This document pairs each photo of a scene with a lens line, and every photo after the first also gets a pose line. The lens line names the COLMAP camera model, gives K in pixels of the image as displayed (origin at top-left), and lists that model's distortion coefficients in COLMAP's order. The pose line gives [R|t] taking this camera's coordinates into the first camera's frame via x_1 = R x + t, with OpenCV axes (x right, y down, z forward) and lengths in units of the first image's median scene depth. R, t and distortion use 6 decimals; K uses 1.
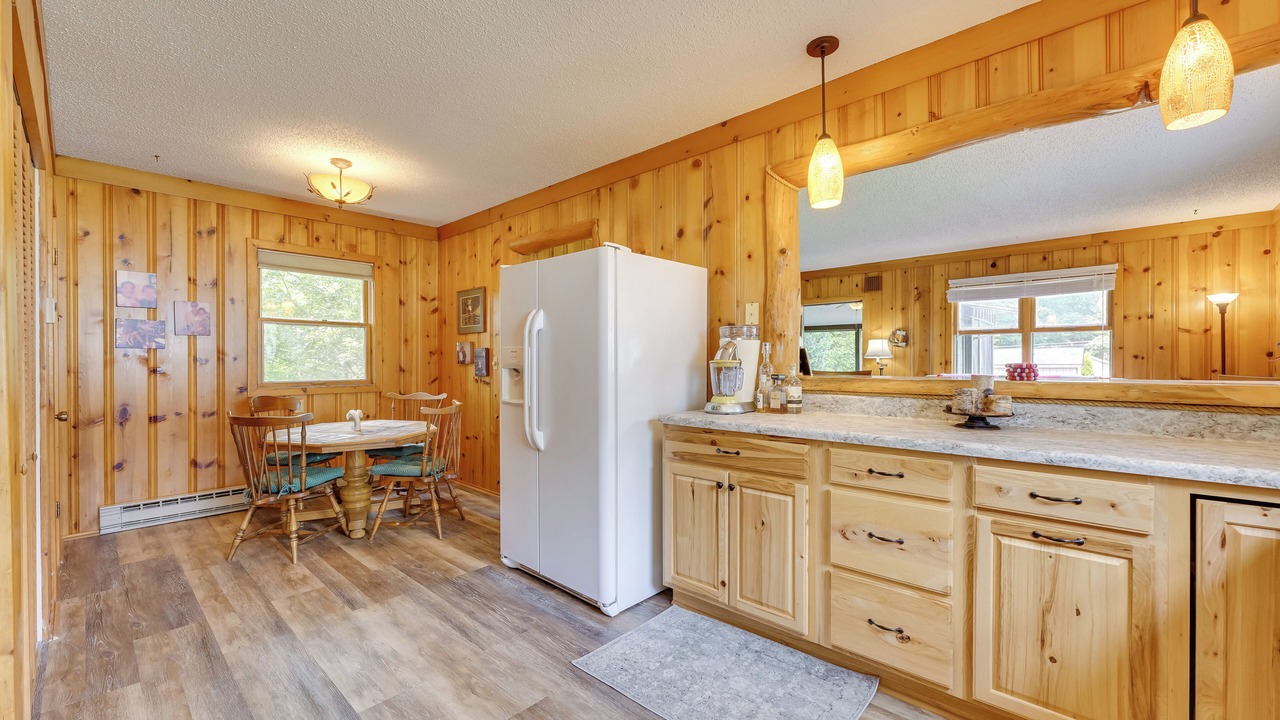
lens RADIAL K [[526.1, 0, 630.3], [0, 526.1, 363.5], [0, 0, 1]] dist [0.000857, 0.000179]
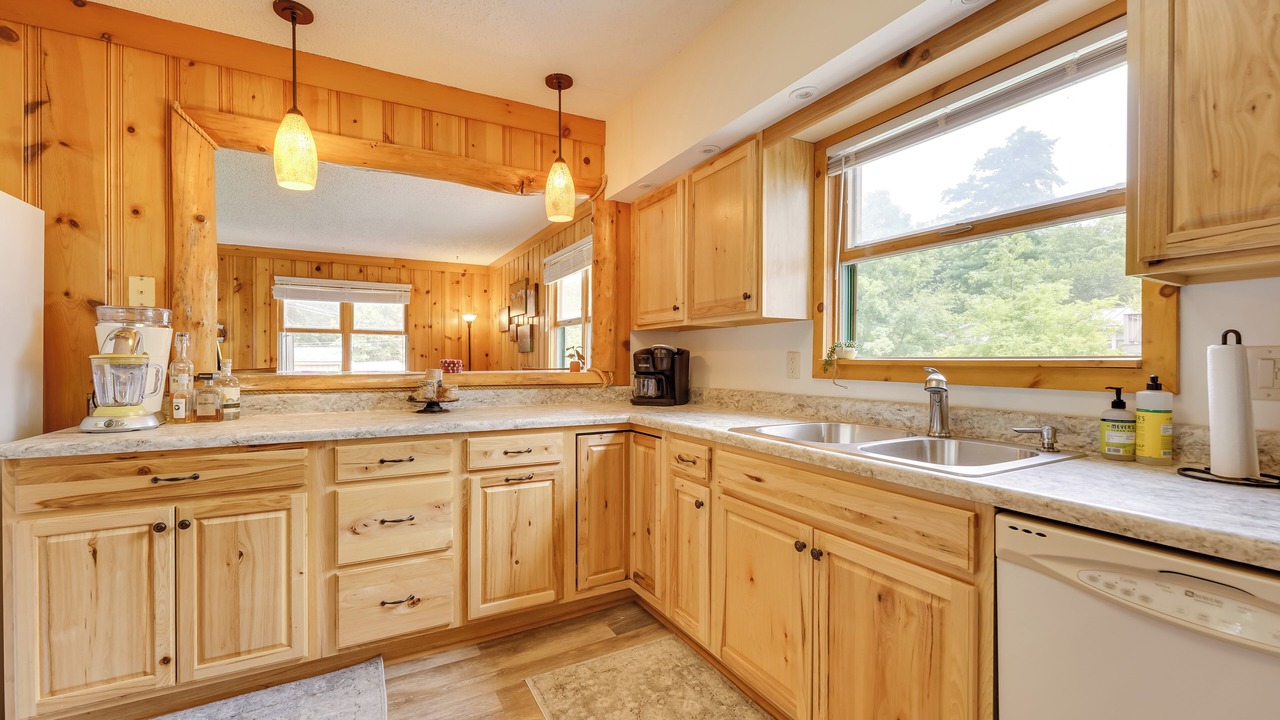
lens RADIAL K [[516.6, 0, 640.0], [0, 516.6, 360.0], [0, 0, 1]] dist [-0.000175, 0.000009]
pose [[0.309525, 0.002299, 0.950888, -0.293176], [-0.000086, 0.999997, -0.002390, 0.002861], [-0.950891, 0.000657, 0.309525, 0.148232]]
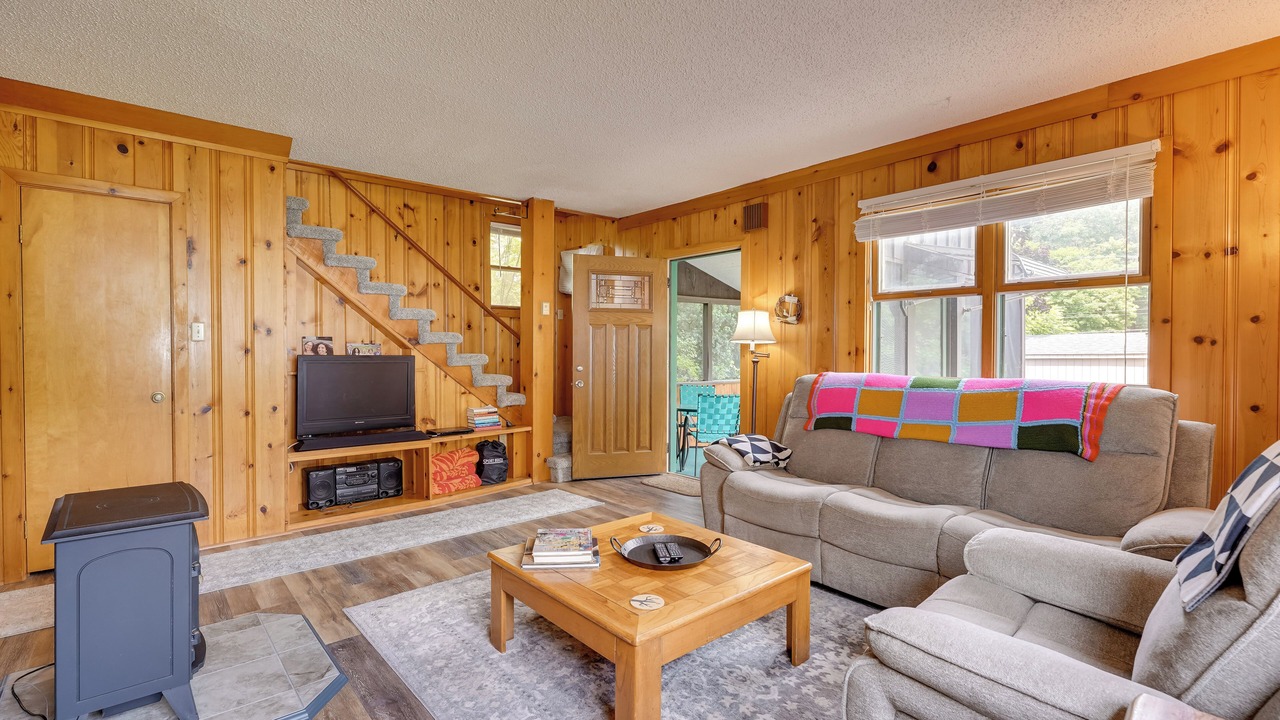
lens RADIAL K [[588.1, 0, 627.5], [0, 588.1, 357.2], [0, 0, 1]] dist [-0.003327, -0.000222]
pose [[0.993508, 0.003494, -0.113708, 1.262315], [-0.002384, 0.999948, 0.009892, -0.003262], [0.113737, -0.009556, 0.993465, 1.049270]]
